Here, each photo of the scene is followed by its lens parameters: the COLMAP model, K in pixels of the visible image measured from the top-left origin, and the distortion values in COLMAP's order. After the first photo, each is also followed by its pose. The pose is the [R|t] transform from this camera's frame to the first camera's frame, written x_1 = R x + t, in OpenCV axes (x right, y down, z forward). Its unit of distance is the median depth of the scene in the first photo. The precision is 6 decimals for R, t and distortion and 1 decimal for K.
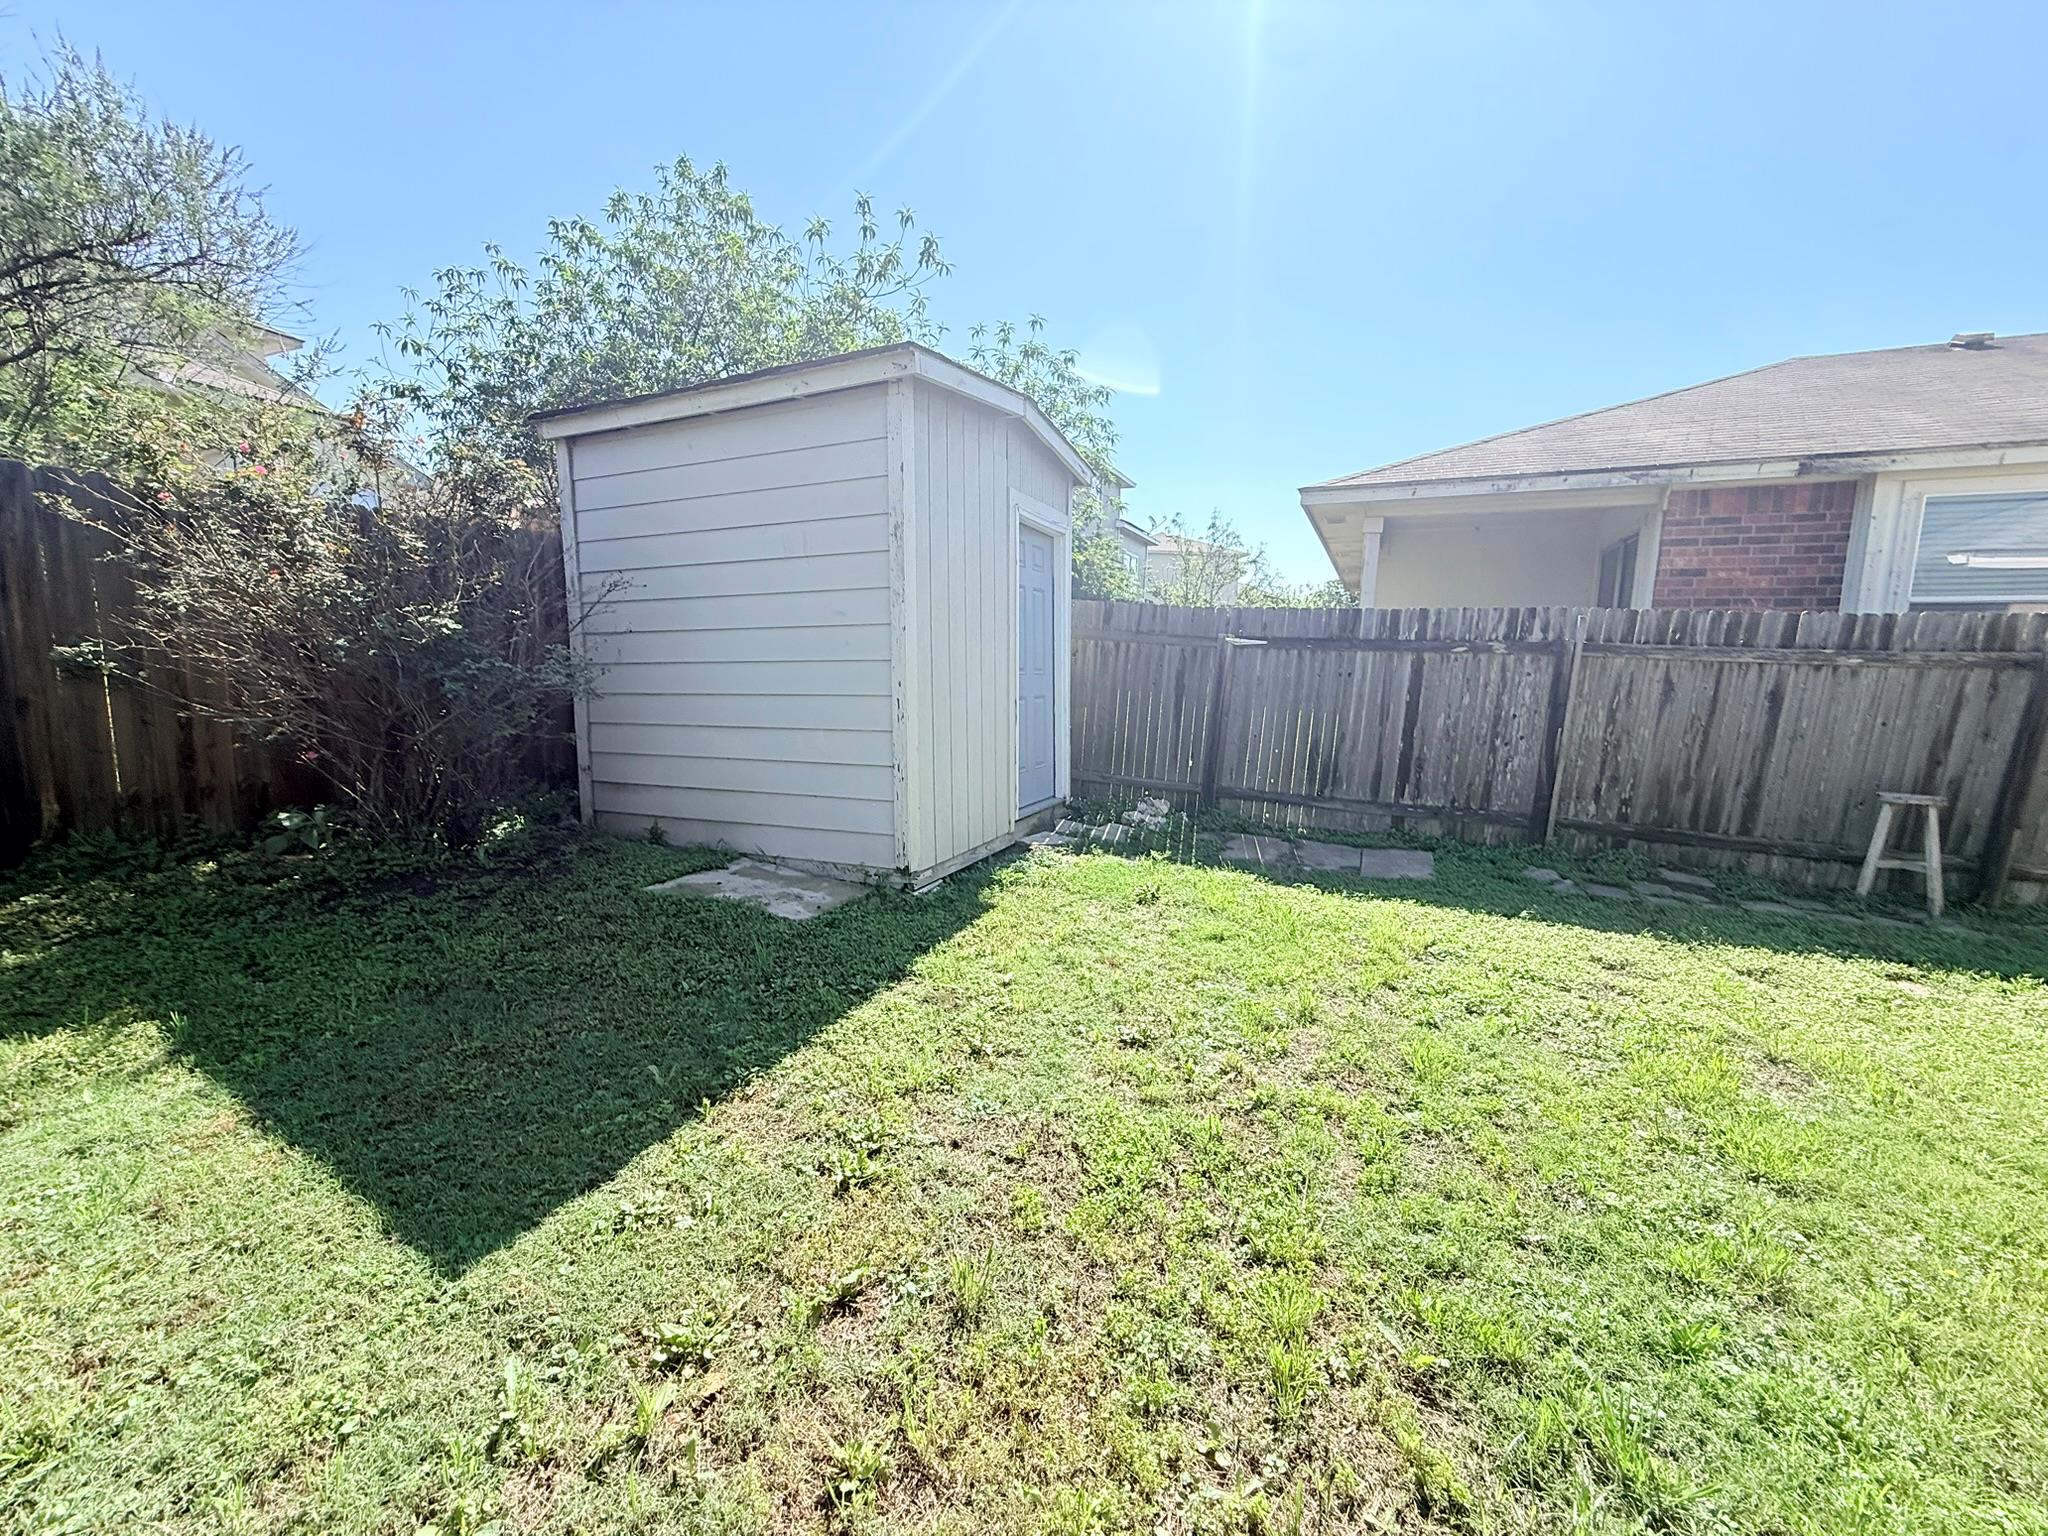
lens RADIAL K [[818.9, 0, 1020.8], [0, 818.9, 767.9], [0, 0, 1]] dist [0.001645, -0.000692]
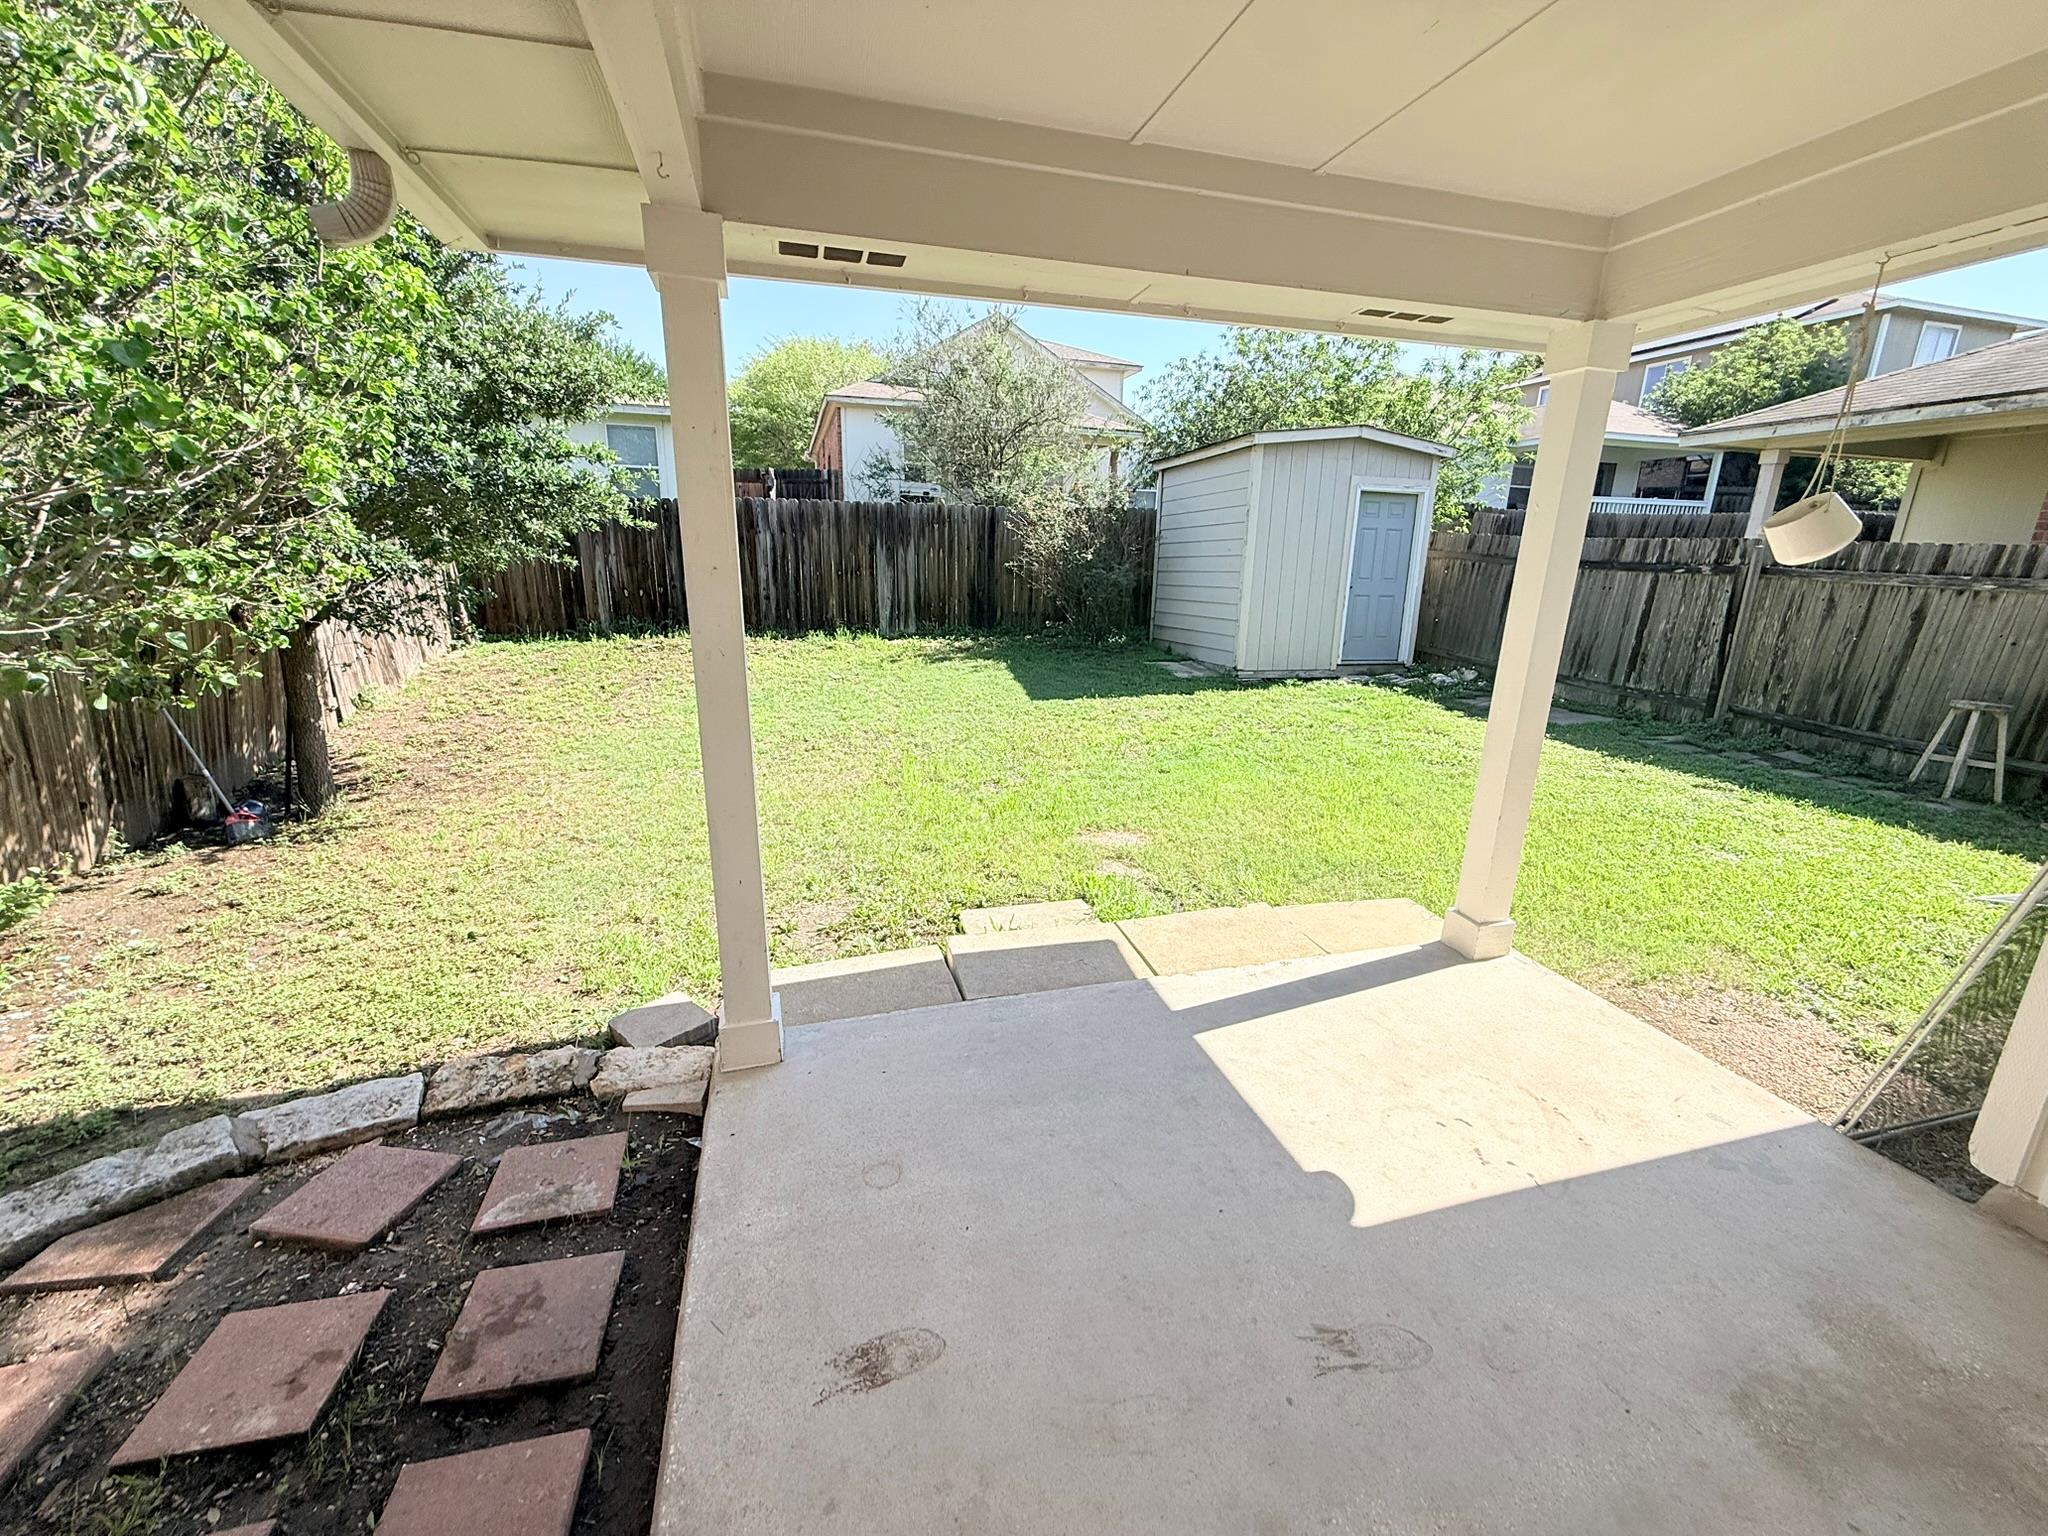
lens RADIAL K [[818.9, 0, 1020.8], [0, 818.9, 767.9], [0, 0, 1]] dist [0.001645, -0.000692]
pose [[0.639812, 0.195233, -0.743320, 0.932797], [-0.114348, 0.980613, 0.159133, 0.081302], [0.759977, -0.016819, 0.649733, -0.697870]]
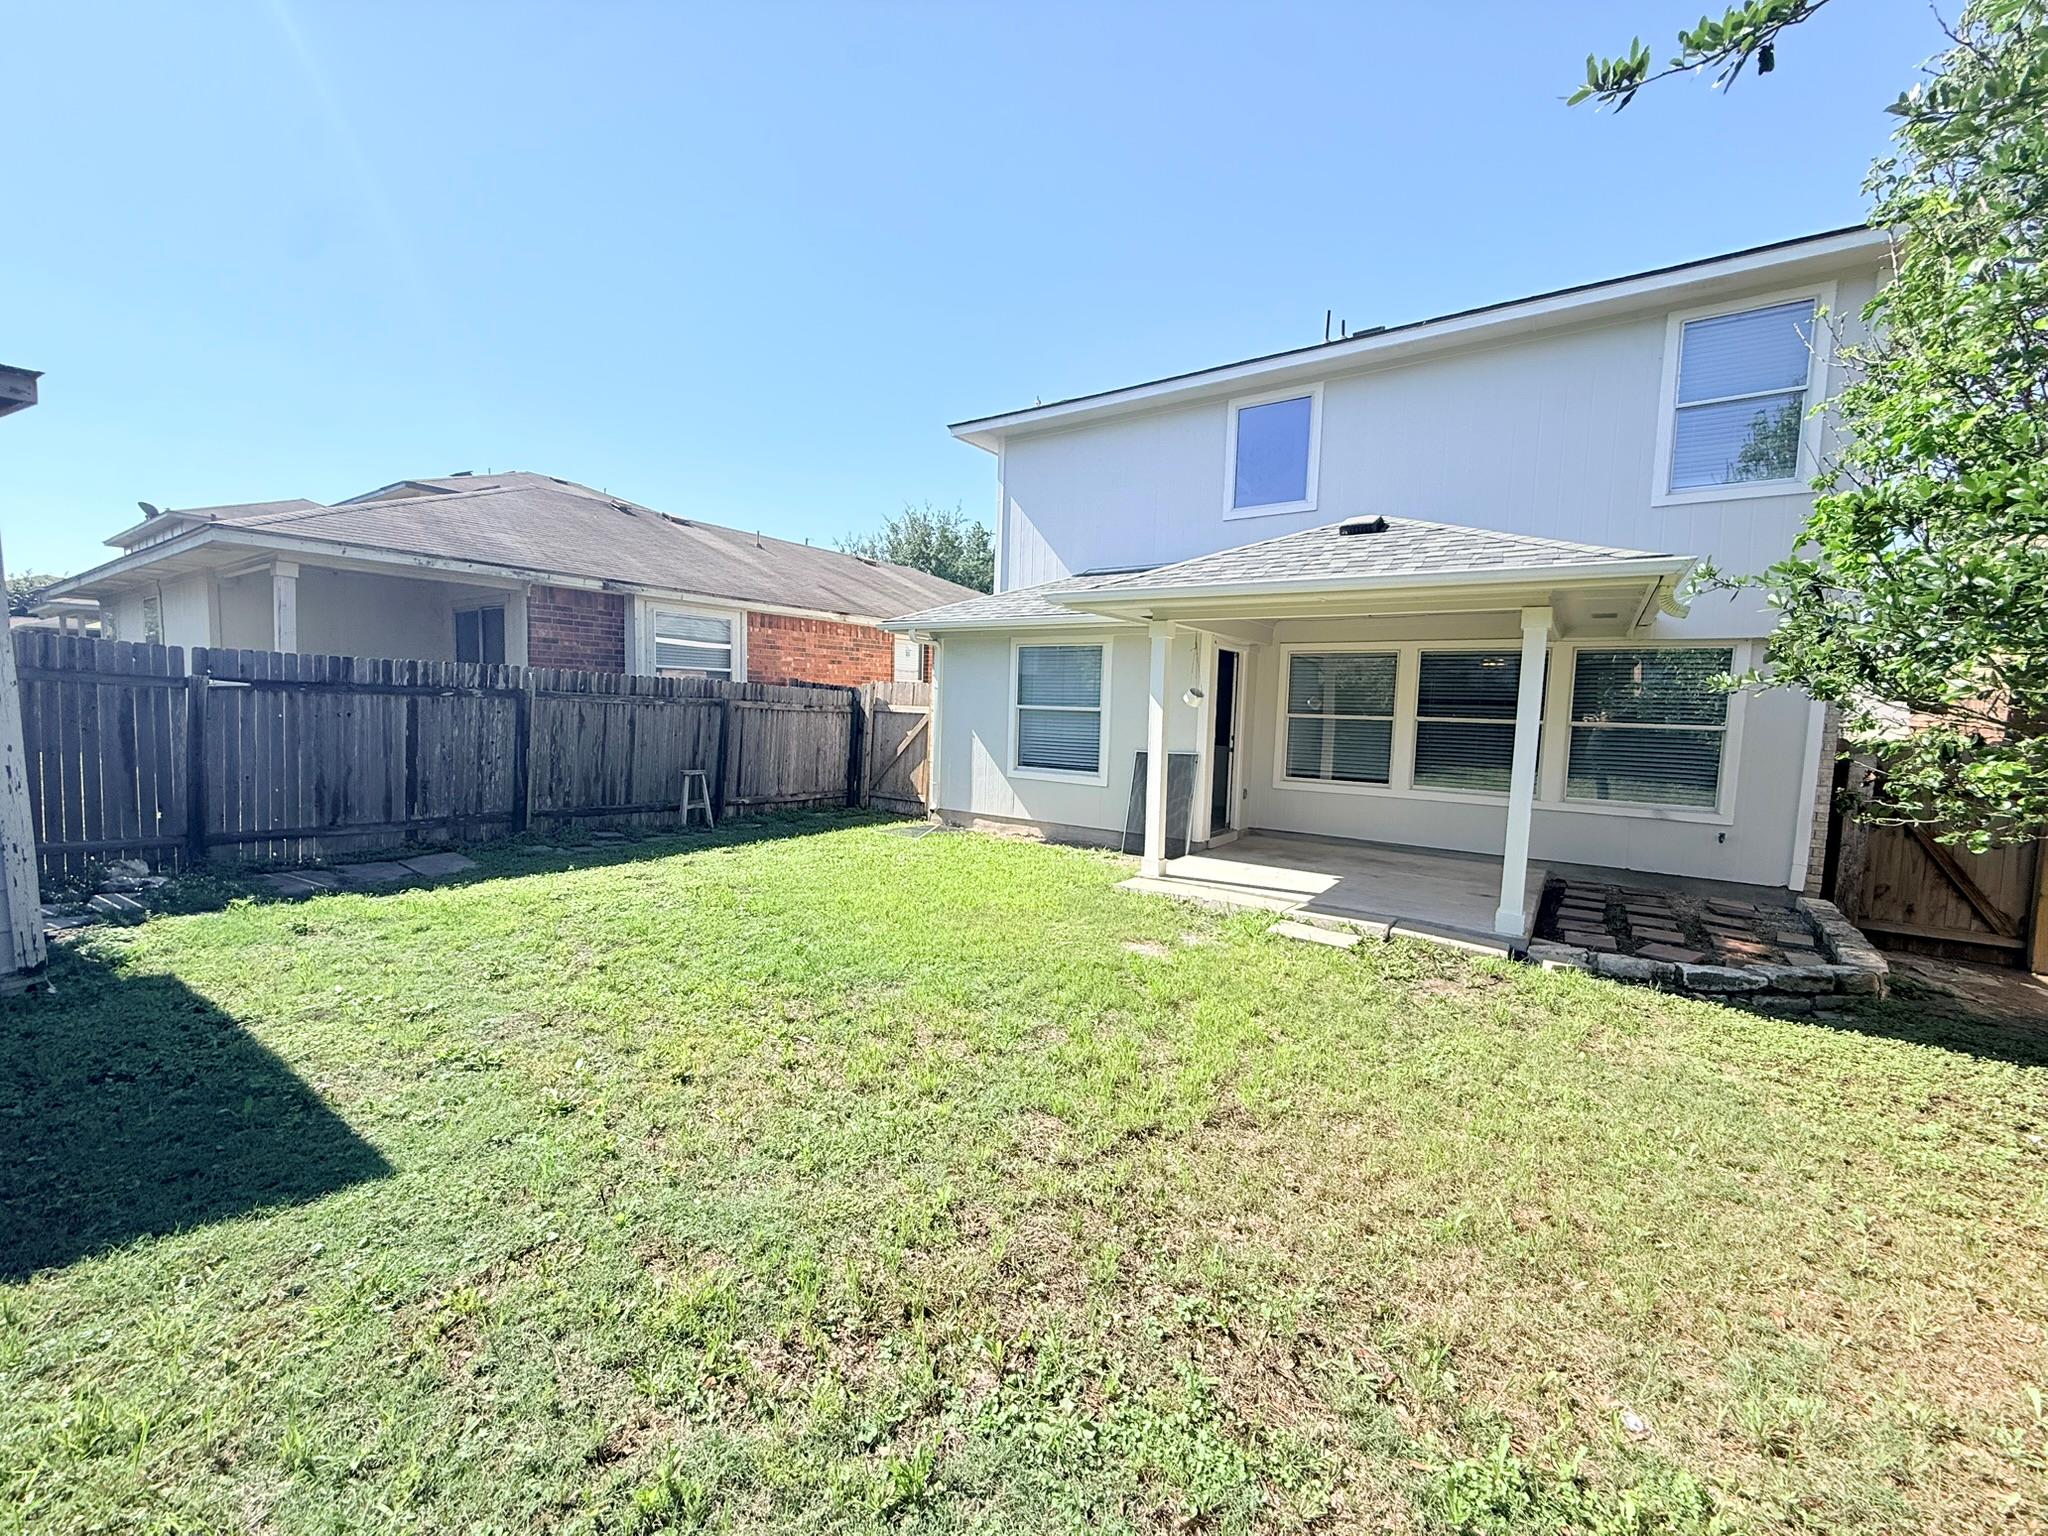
lens RADIAL K [[818.9, 0, 1020.8], [0, 818.9, 767.9], [0, 0, 1]] dist [0.001645, -0.000692]
pose [[0.188294, -0.089094, 0.978063, -0.594918], [0.106765, 0.991832, 0.069794, -0.022924], [-0.976292, 0.091282, 0.196268, -0.136024]]
